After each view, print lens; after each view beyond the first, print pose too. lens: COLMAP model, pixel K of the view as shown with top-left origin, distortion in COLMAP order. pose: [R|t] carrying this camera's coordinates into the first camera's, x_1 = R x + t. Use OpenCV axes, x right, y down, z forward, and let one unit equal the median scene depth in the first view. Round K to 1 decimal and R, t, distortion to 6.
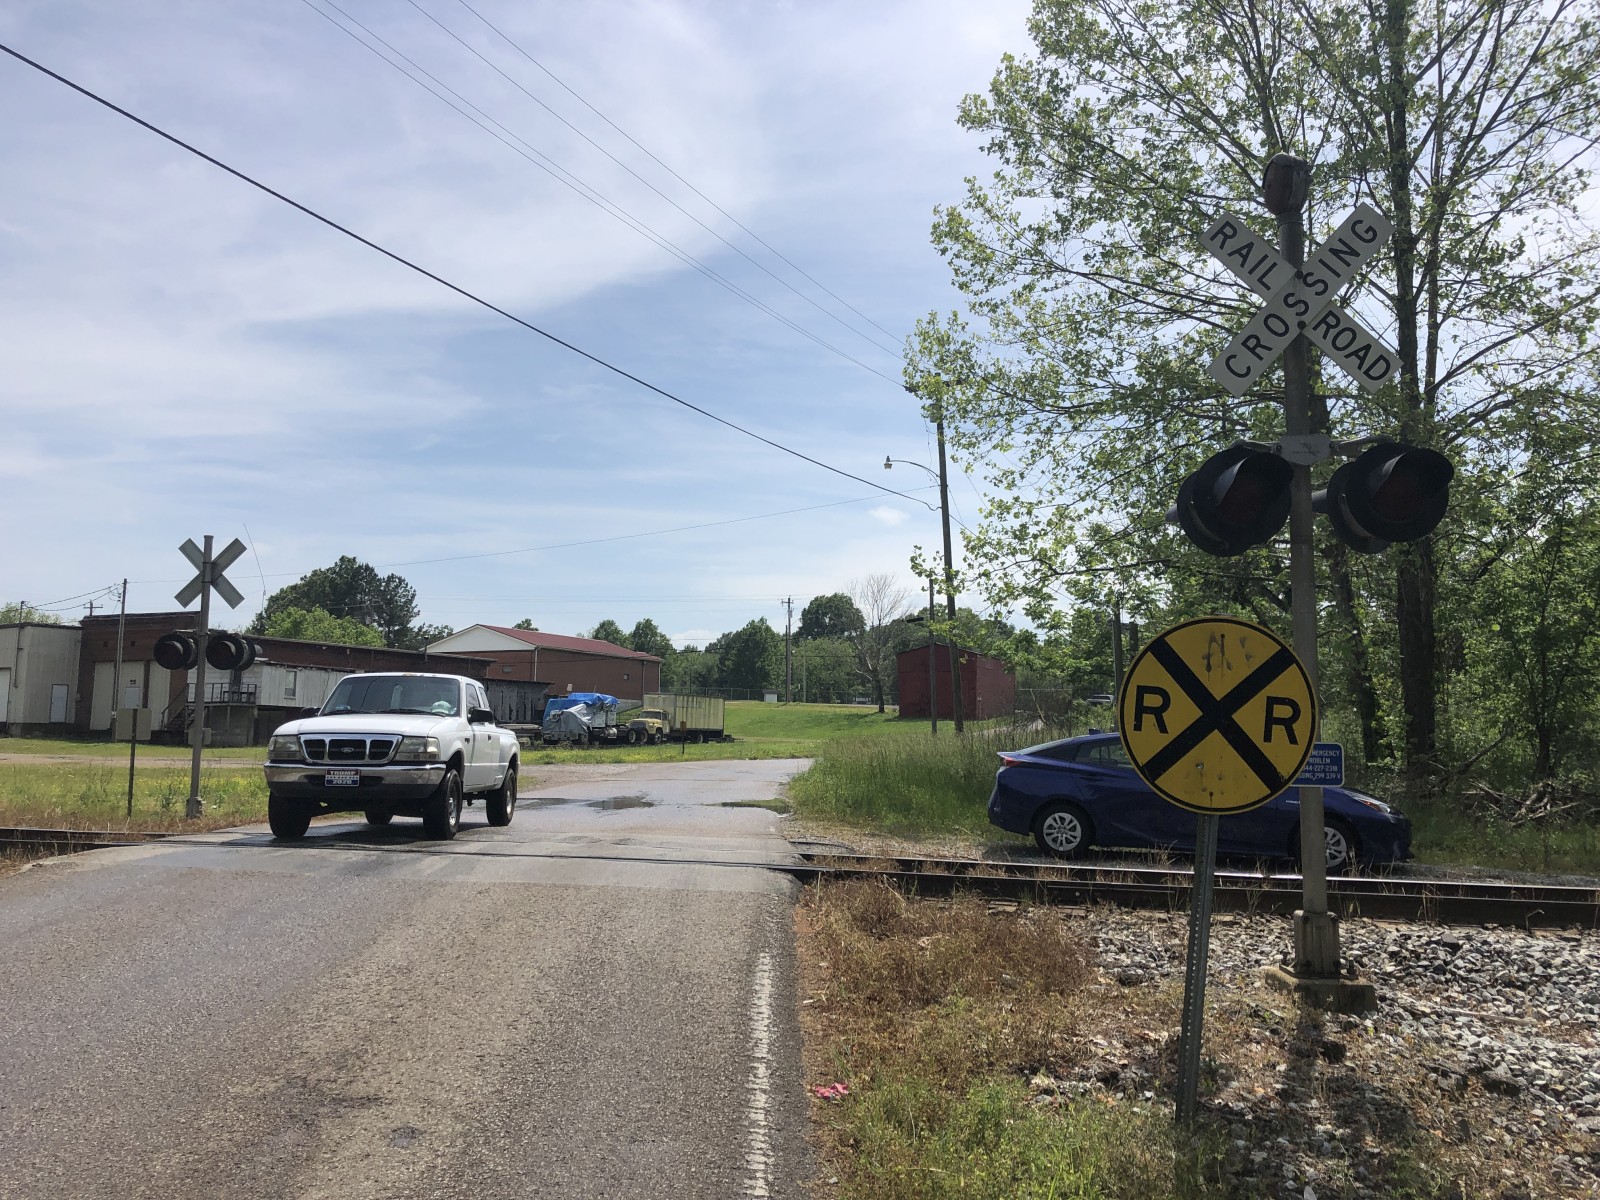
lens RADIAL K [[1298.8, 0, 806.9], [0, 1298.8, 587.4], [0, 0, 1]] dist [0.002830, 0.011556]
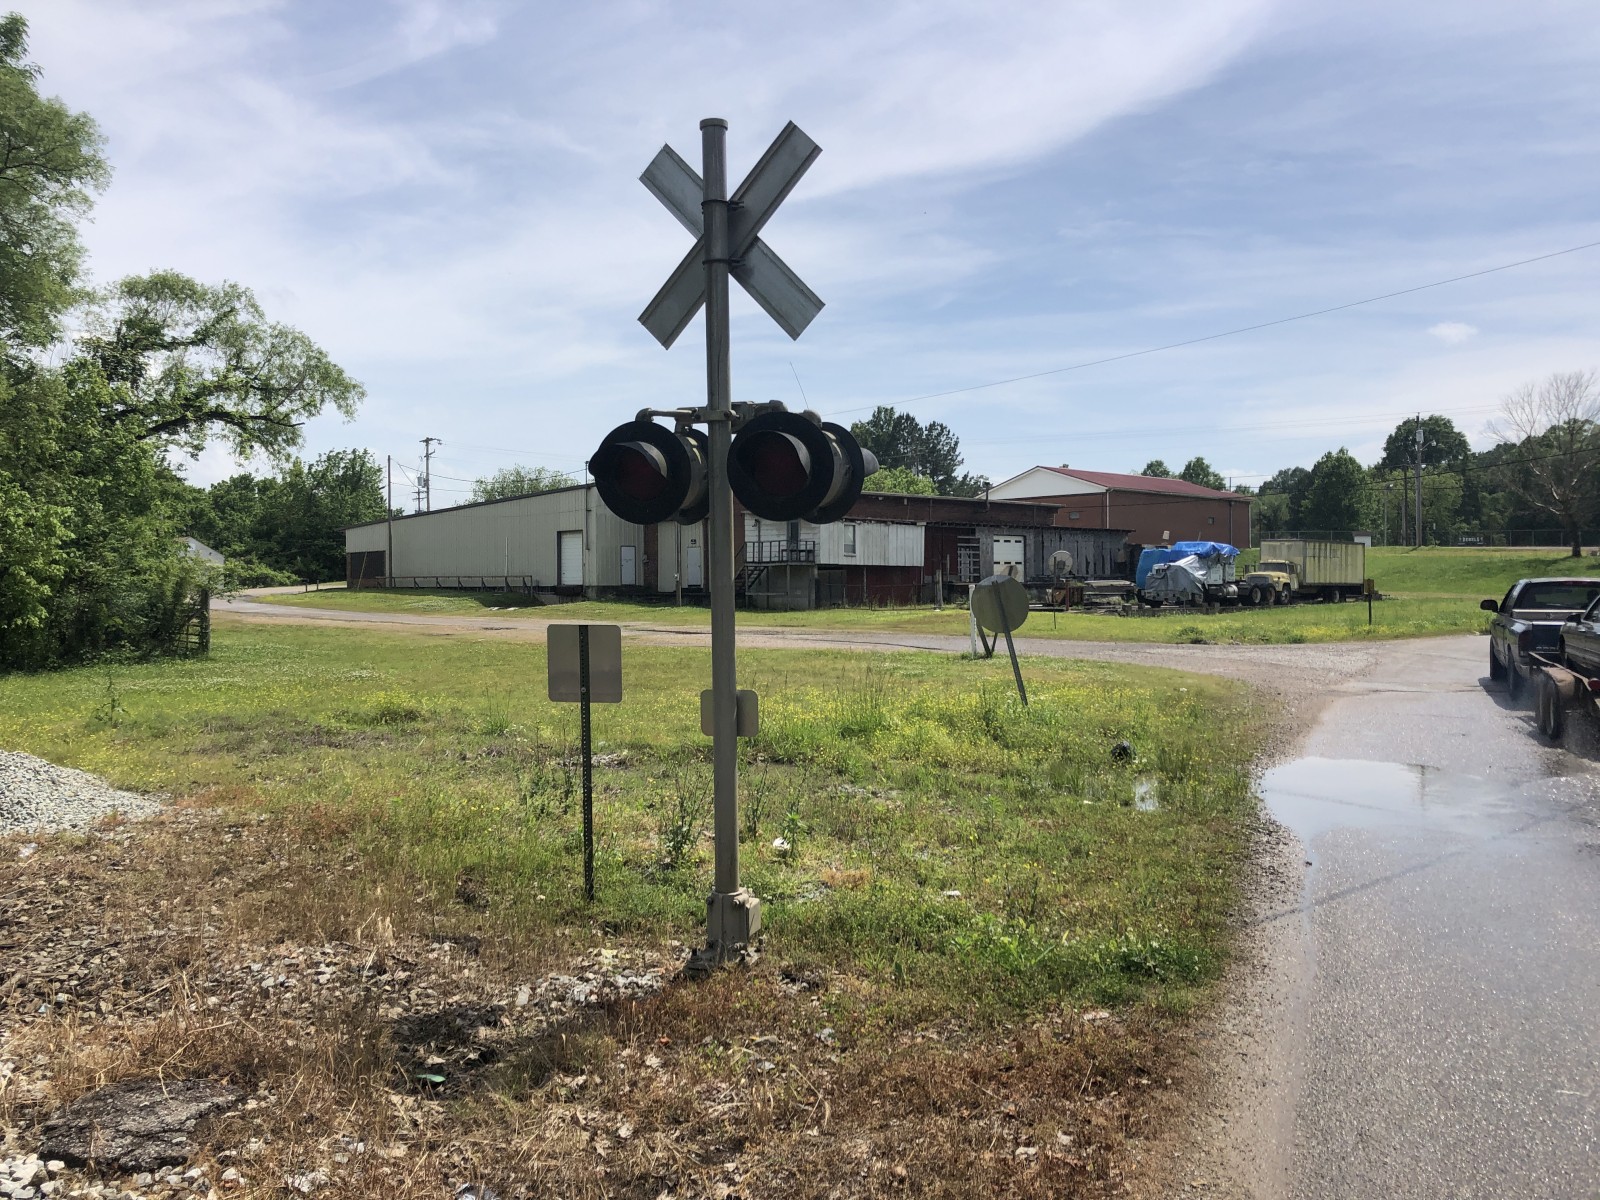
lens RADIAL K [[1298.8, 0, 806.9], [0, 1298.8, 587.4], [0, 0, 1]] dist [0.002830, 0.011556]
pose [[0.920316, -0.010533, -0.391034, -0.069795], [0.056382, 0.992771, 0.105957, 0.009888], [0.387091, -0.119561, 0.914257, 0.155800]]
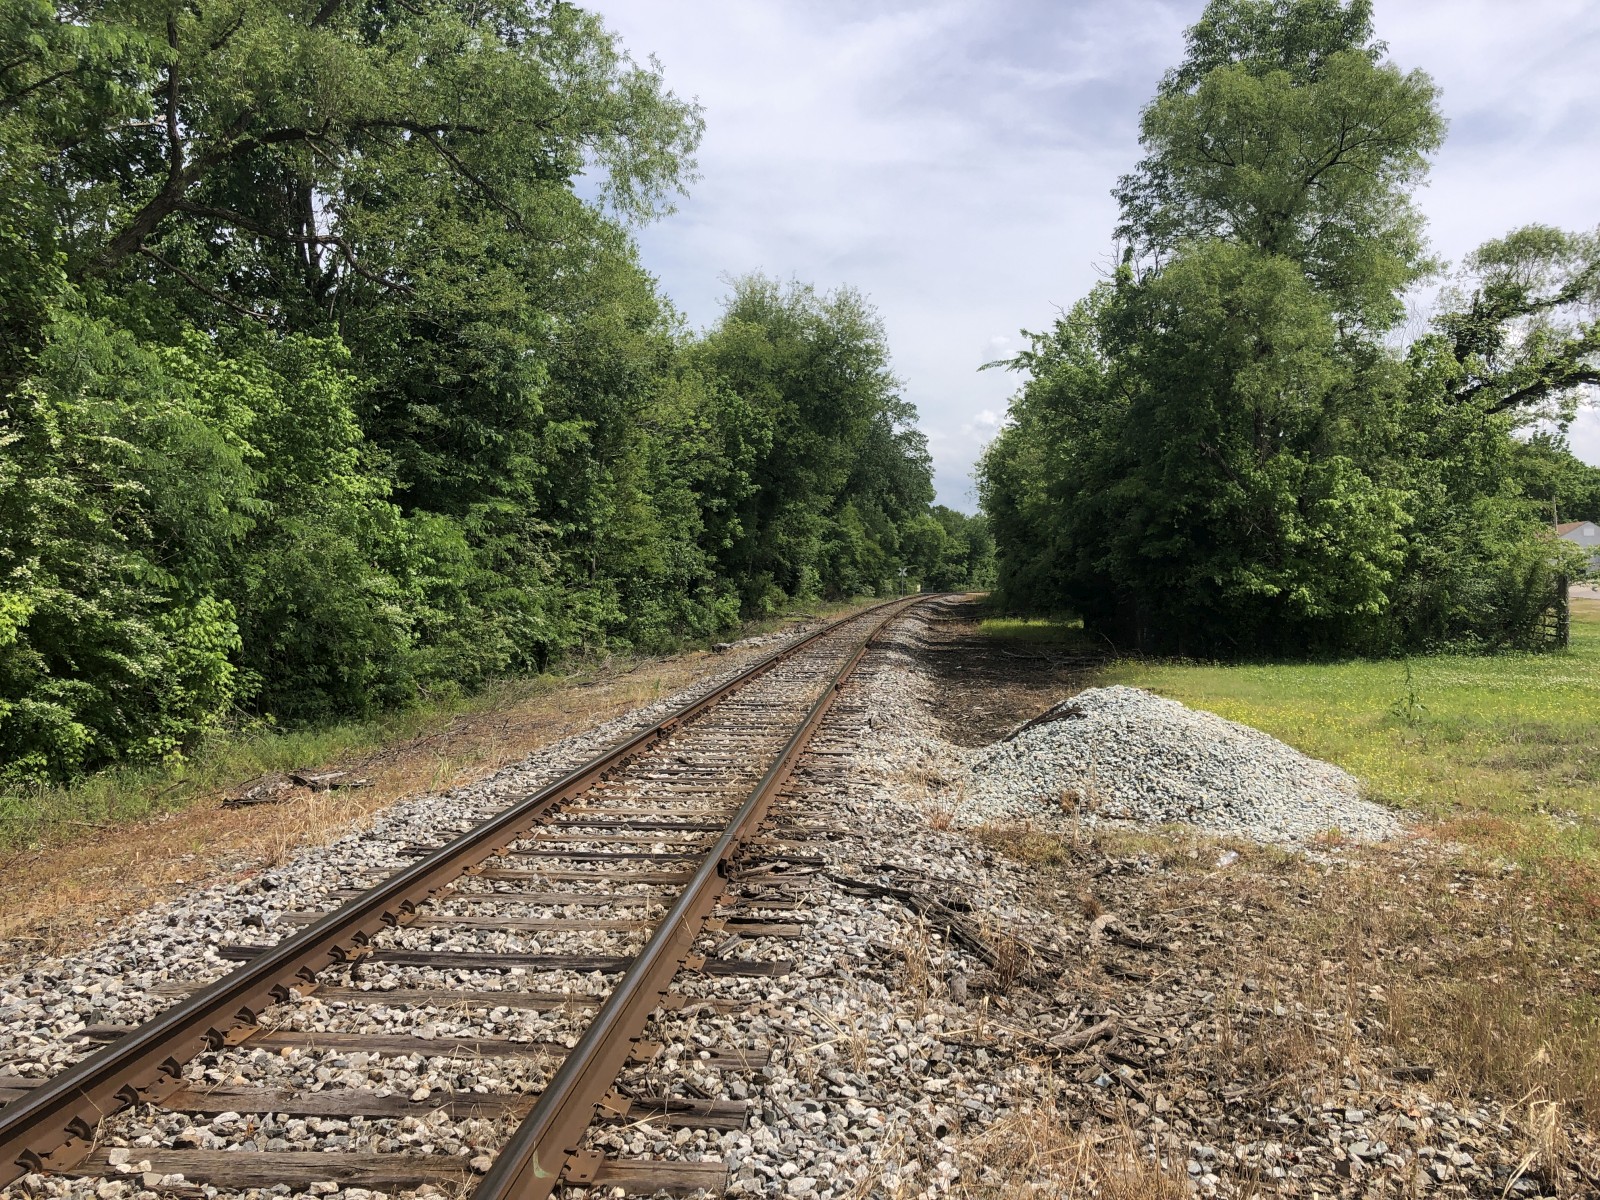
lens RADIAL K [[1298.8, 0, 806.9], [0, 1298.8, 587.4], [0, 0, 1]] dist [0.002830, 0.011556]
pose [[0.174721, -0.005232, -0.984604, -0.107511], [0.122848, 0.992288, 0.016527, 0.022153], [0.976924, -0.123844, 0.174016, 0.236465]]
